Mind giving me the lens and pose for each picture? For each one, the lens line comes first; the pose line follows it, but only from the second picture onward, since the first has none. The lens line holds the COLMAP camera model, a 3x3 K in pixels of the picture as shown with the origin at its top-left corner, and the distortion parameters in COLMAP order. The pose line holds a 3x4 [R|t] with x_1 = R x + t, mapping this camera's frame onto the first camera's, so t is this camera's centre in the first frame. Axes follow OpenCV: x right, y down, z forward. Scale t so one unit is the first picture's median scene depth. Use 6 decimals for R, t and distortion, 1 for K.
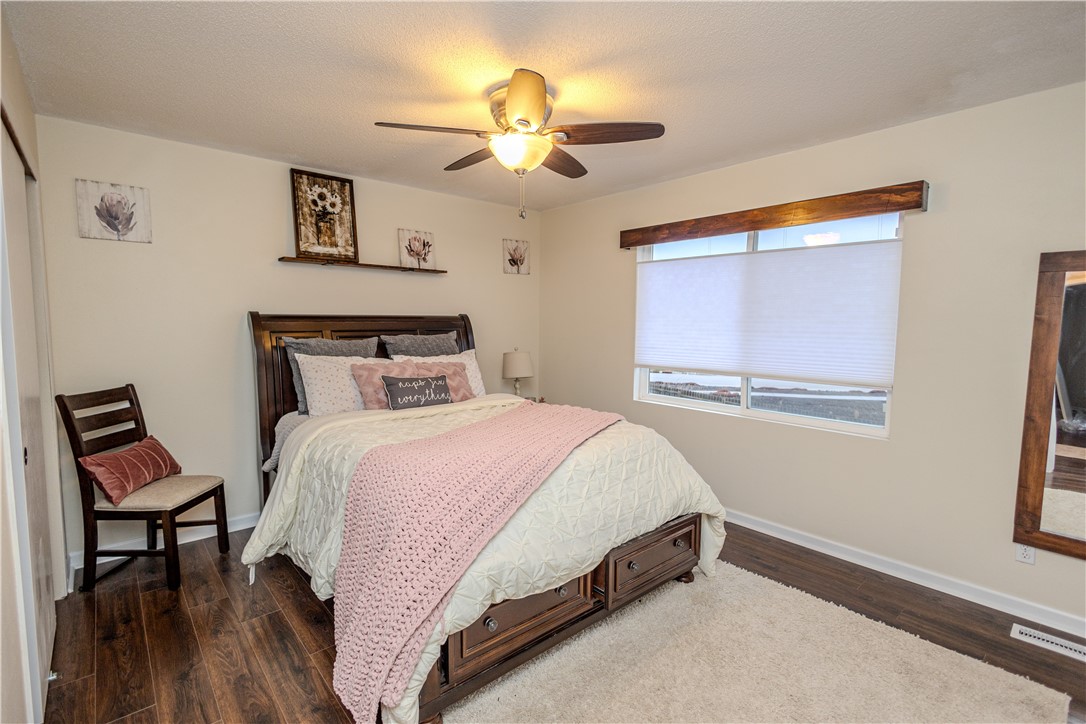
lens RADIAL K [[505.4, 0, 542.0], [0, 505.4, 364.2], [0, 0, 1]] dist [0.016401, -0.005507]
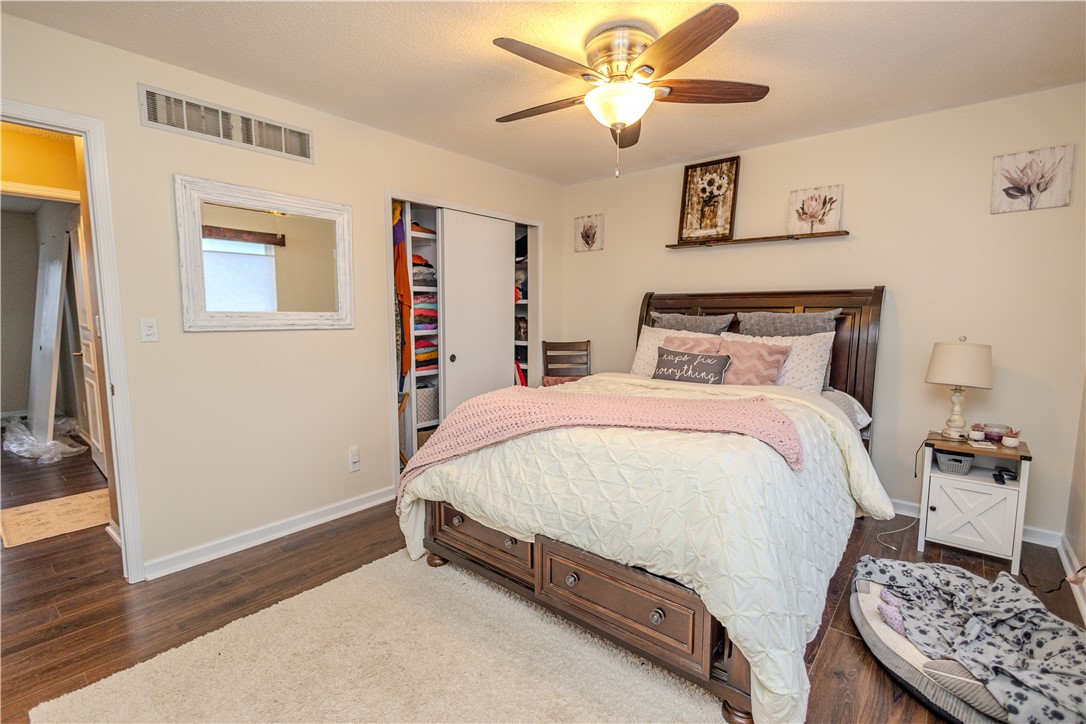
lens RADIAL K [[505.4, 0, 541.2], [0, 505.4, 366.5], [0, 0, 1]] dist [0.016401, -0.005507]
pose [[0.143946, 0.103771, -0.984130, 0.606432], [-0.088480, 0.991853, 0.091643, -0.010467], [0.985622, 0.073884, 0.151955, 0.507949]]
